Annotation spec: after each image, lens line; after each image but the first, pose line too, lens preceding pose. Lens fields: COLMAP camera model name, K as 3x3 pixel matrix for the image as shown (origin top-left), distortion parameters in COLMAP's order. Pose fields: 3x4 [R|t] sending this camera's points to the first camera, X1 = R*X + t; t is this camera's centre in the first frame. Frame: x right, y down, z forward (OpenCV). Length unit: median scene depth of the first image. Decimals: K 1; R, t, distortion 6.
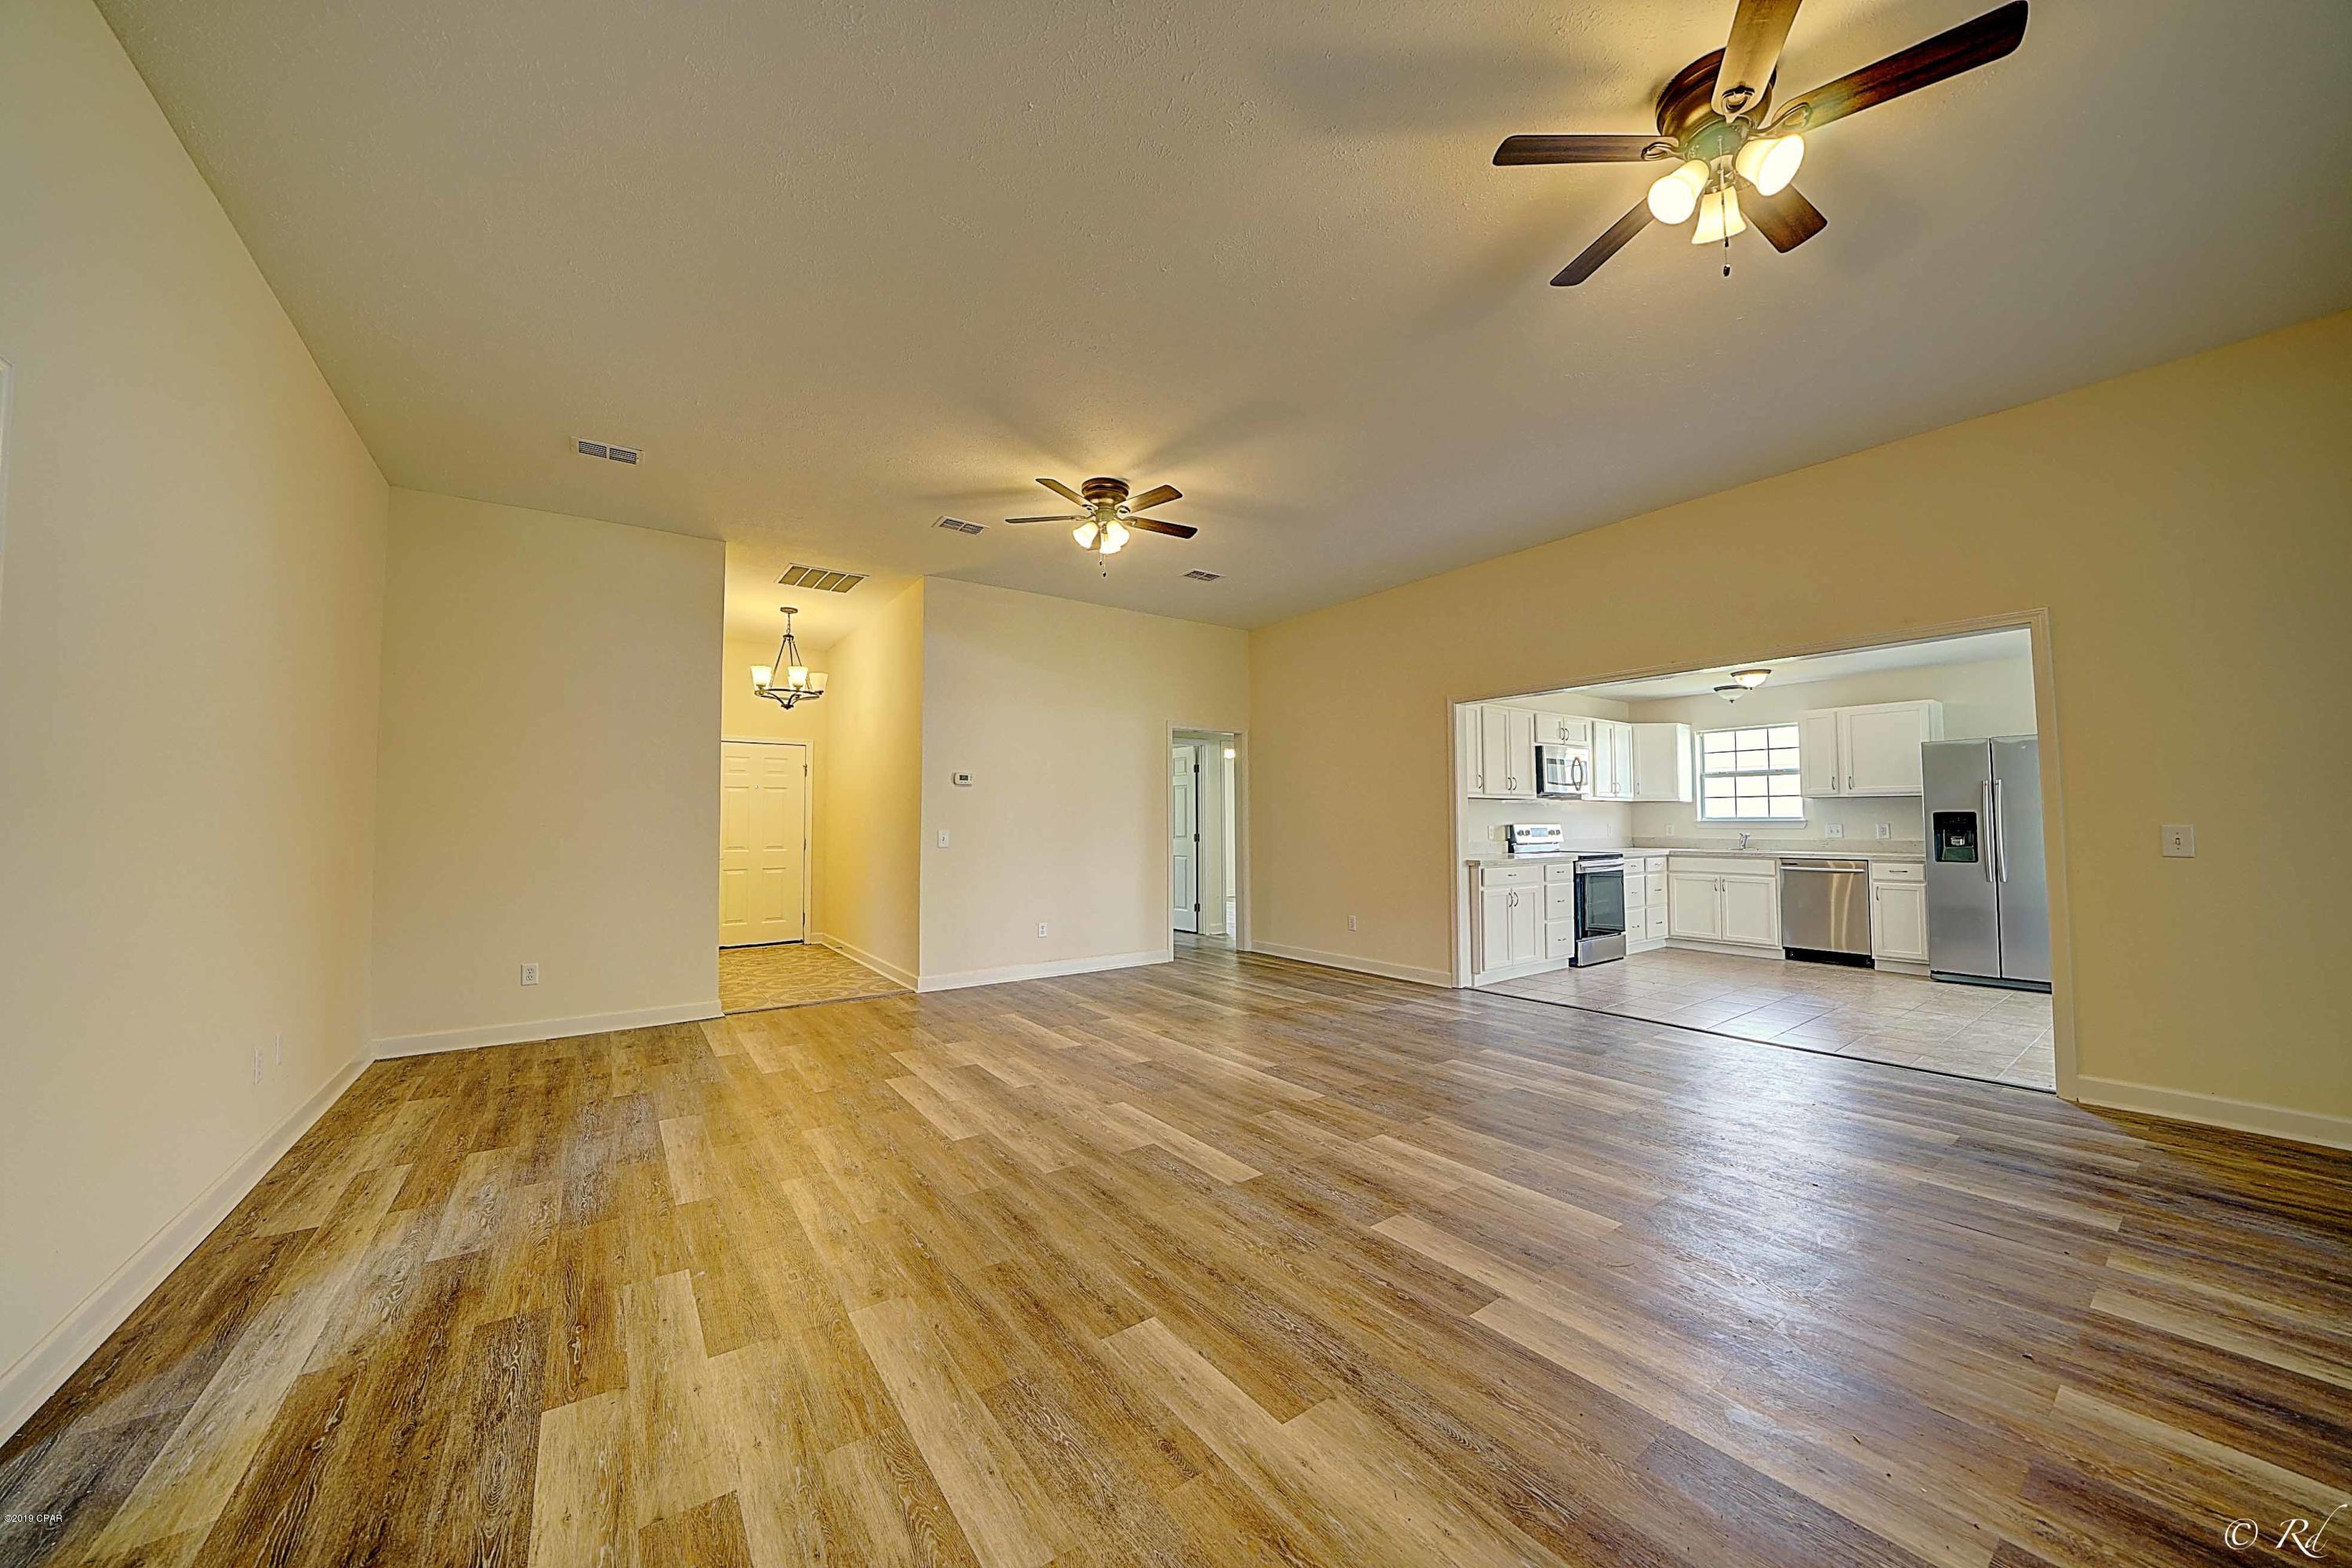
lens RADIAL K [[814.9, 0, 1174.3], [0, 814.9, 784.7], [0, 0, 1]] dist [-0.027845, 0.003848]
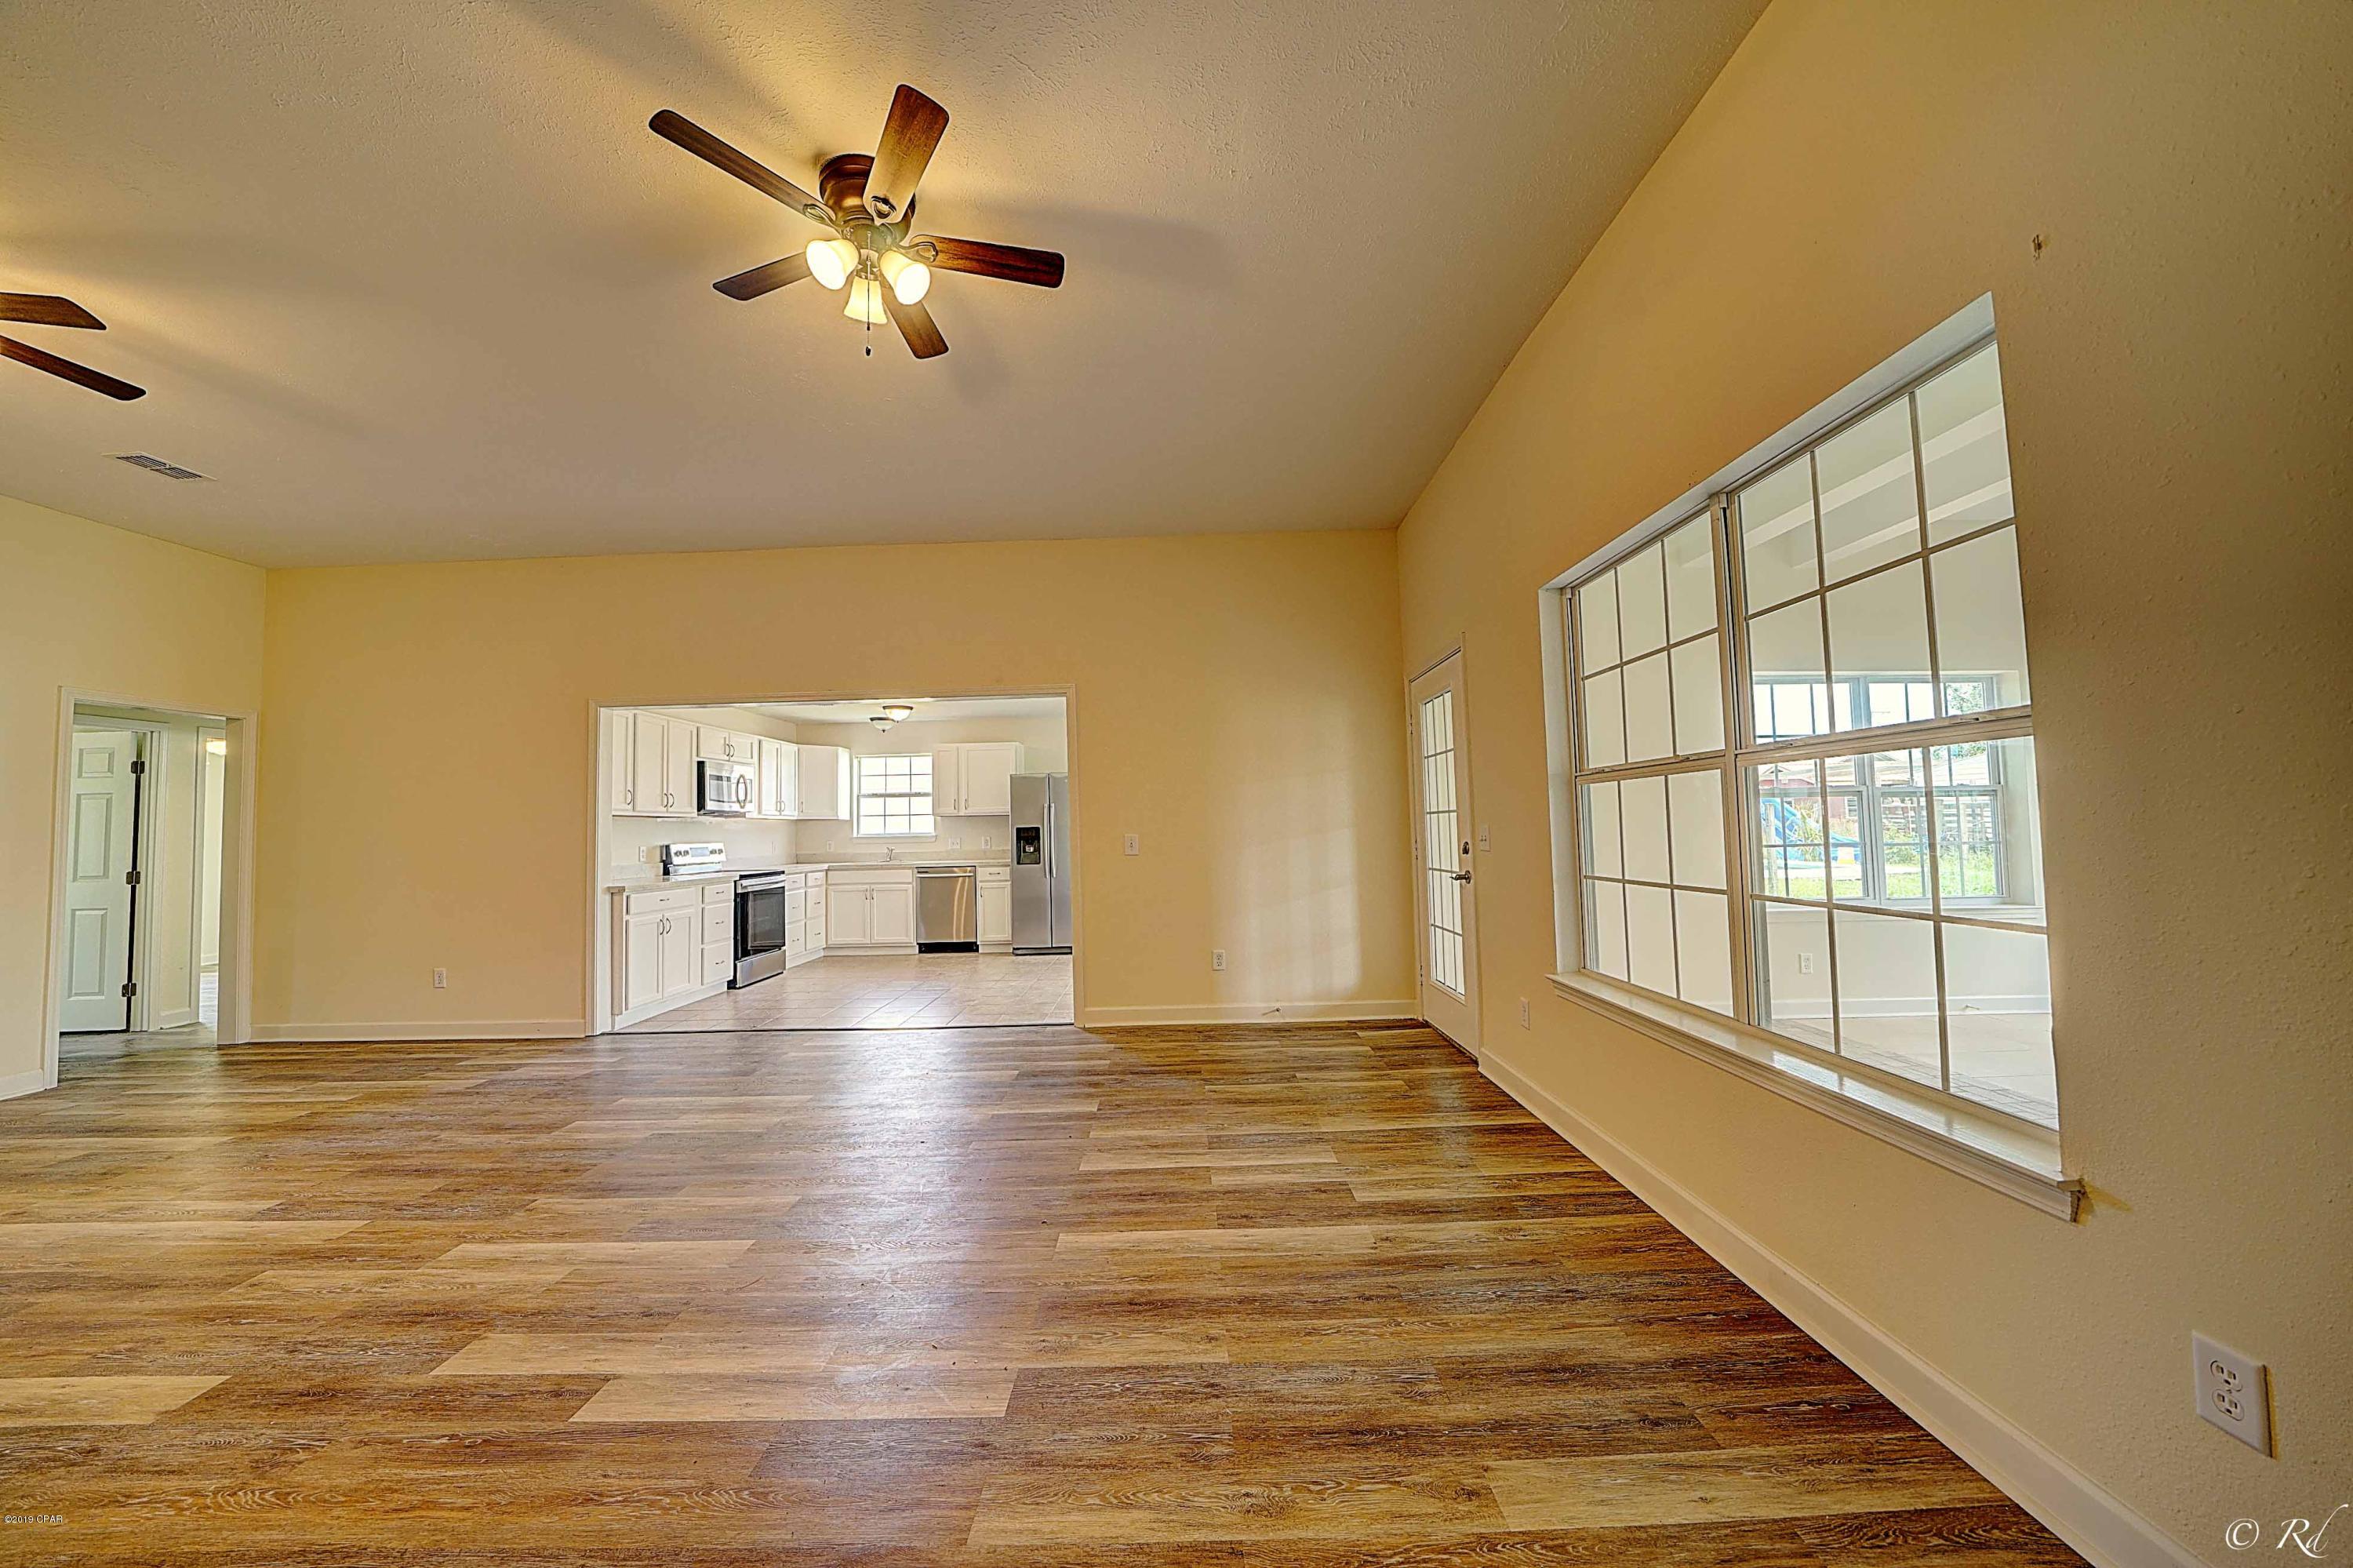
lens RADIAL K [[815.3, 0, 1174.8], [0, 815.3, 784.7], [0, 0, 1]] dist [-0.027845, 0.003848]
pose [[0.588575, 0.032002, 0.807809, 0.022174], [-0.014075, 0.999470, -0.029340, -0.000452], [-0.808320, 0.005899, 0.588713, -0.011867]]
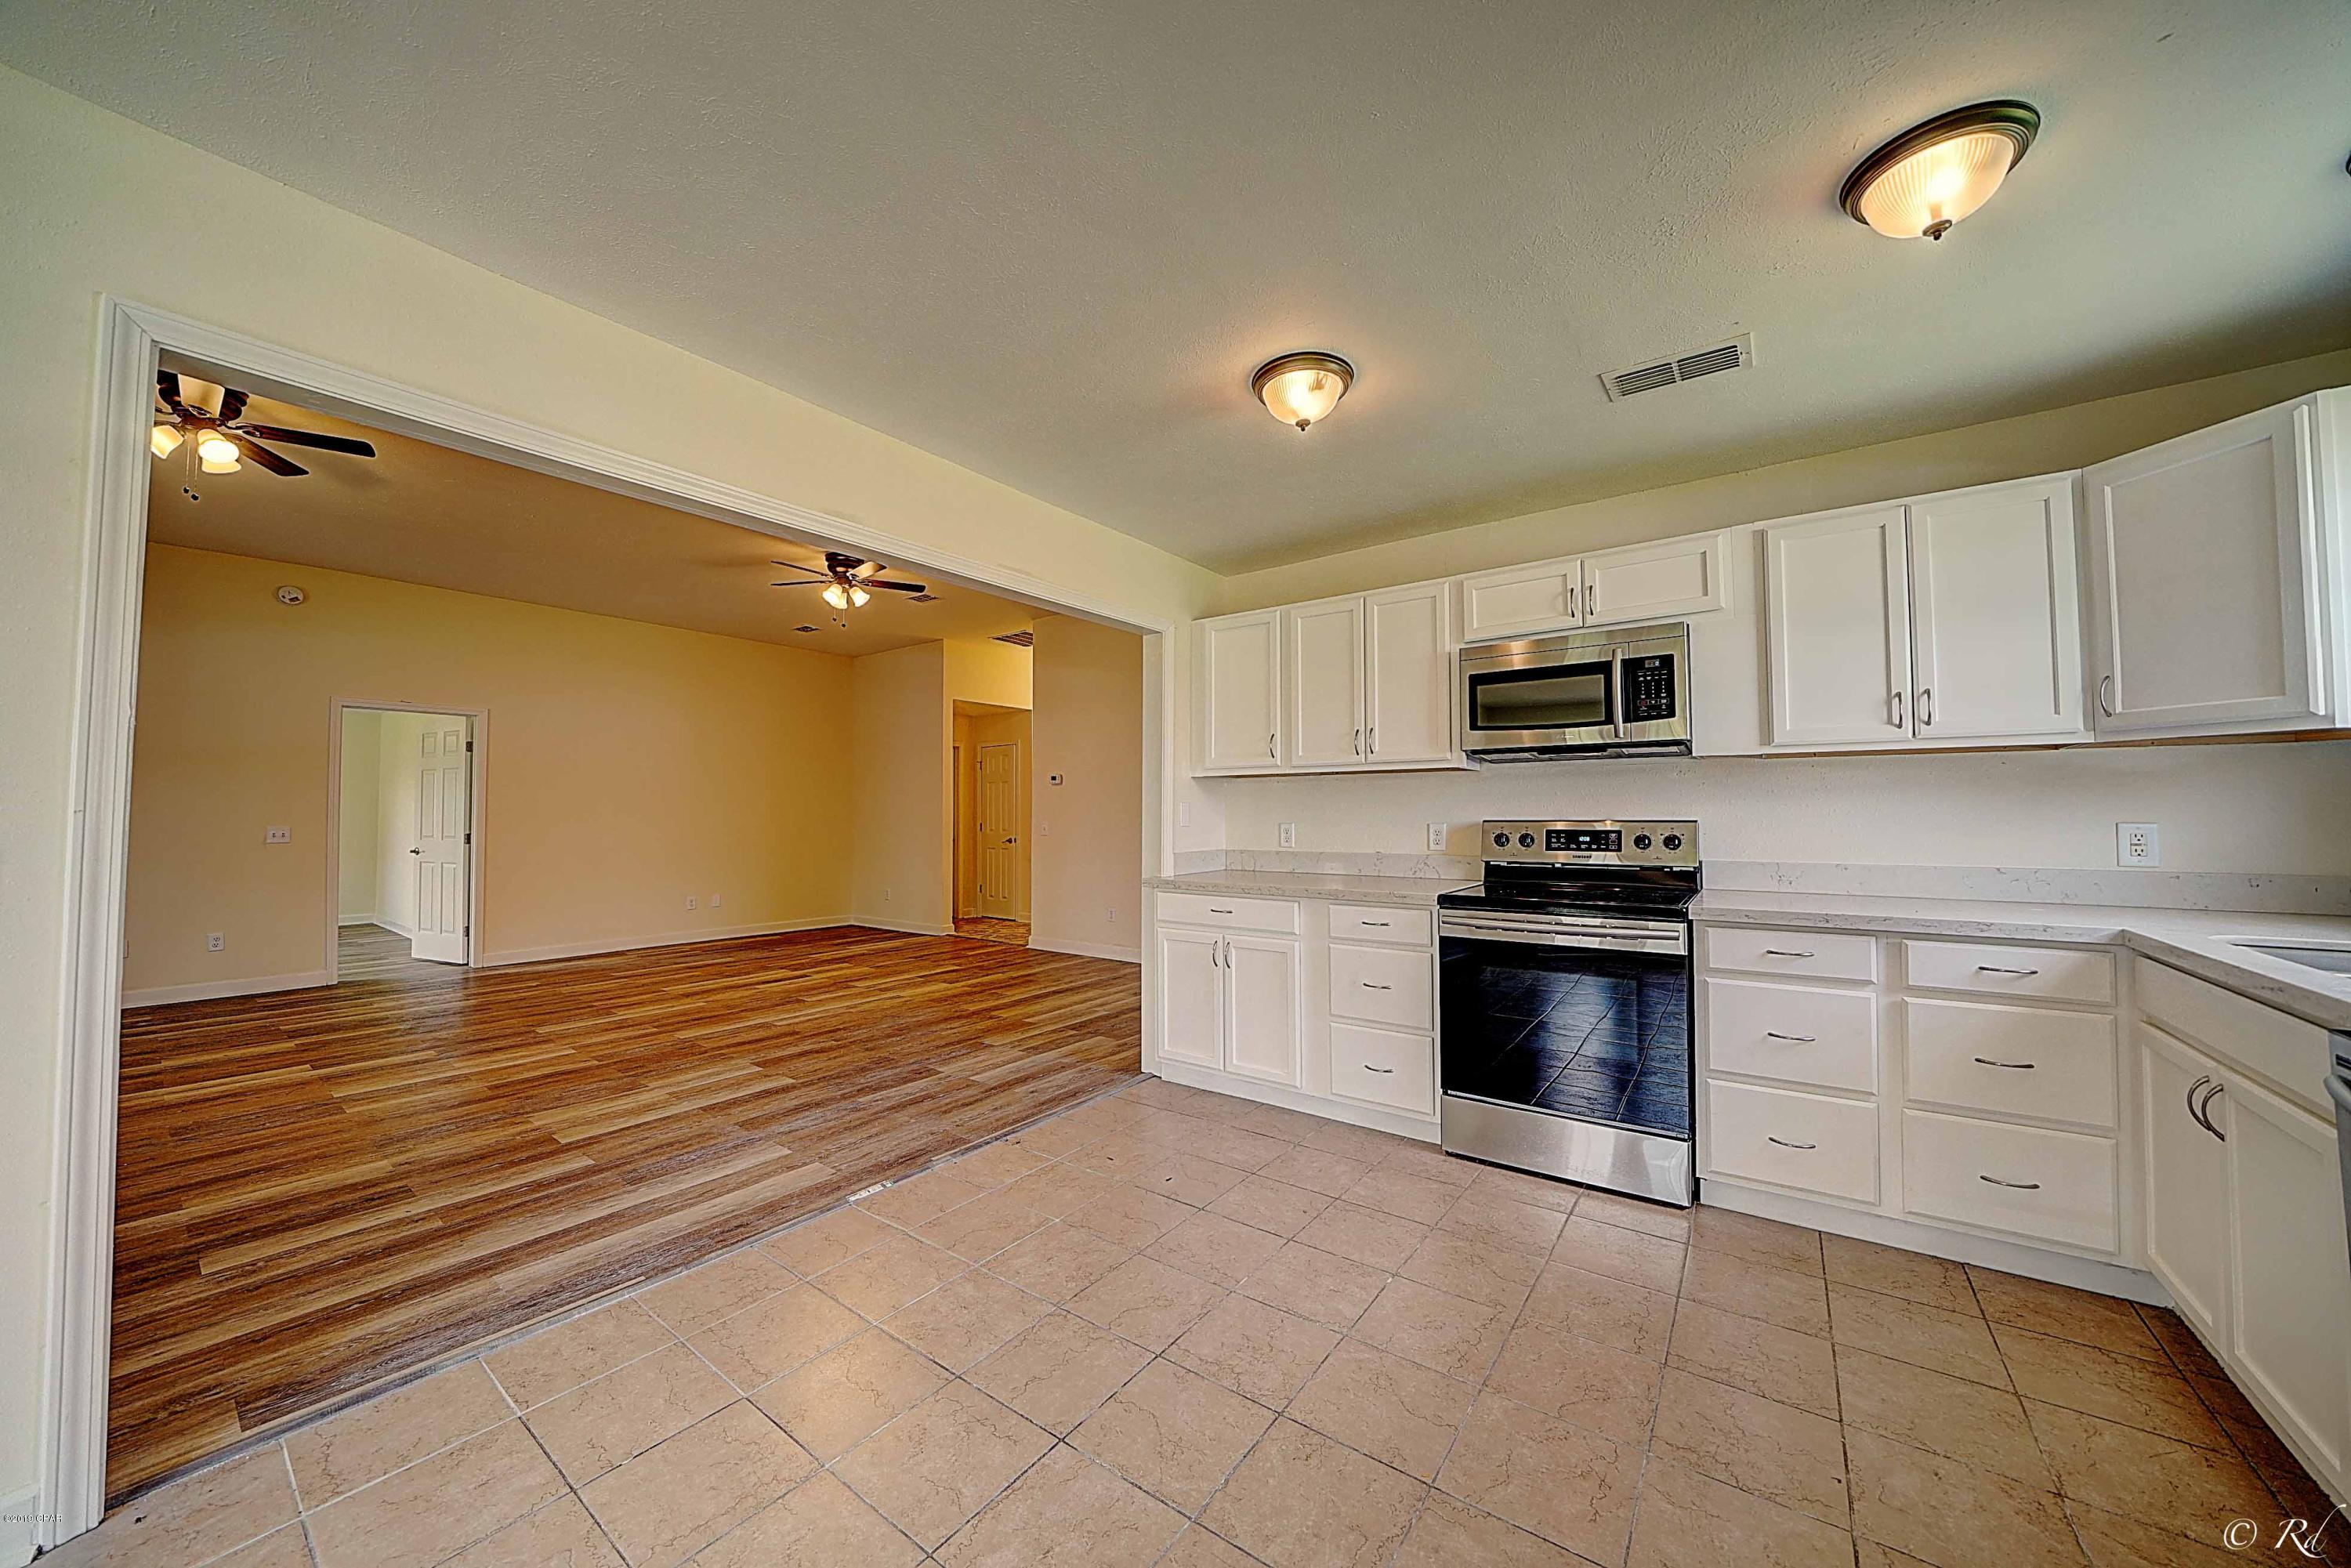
lens RADIAL K [[814.5, 0, 1173.8], [0, 814.5, 784.7], [0, 0, 1]] dist [-0.027845, 0.003848]
pose [[0.310551, -0.033925, -0.949951, 1.469340], [0.045663, 0.998742, -0.020740, 0.052598], [0.949459, -0.036937, 0.311710, 1.235939]]
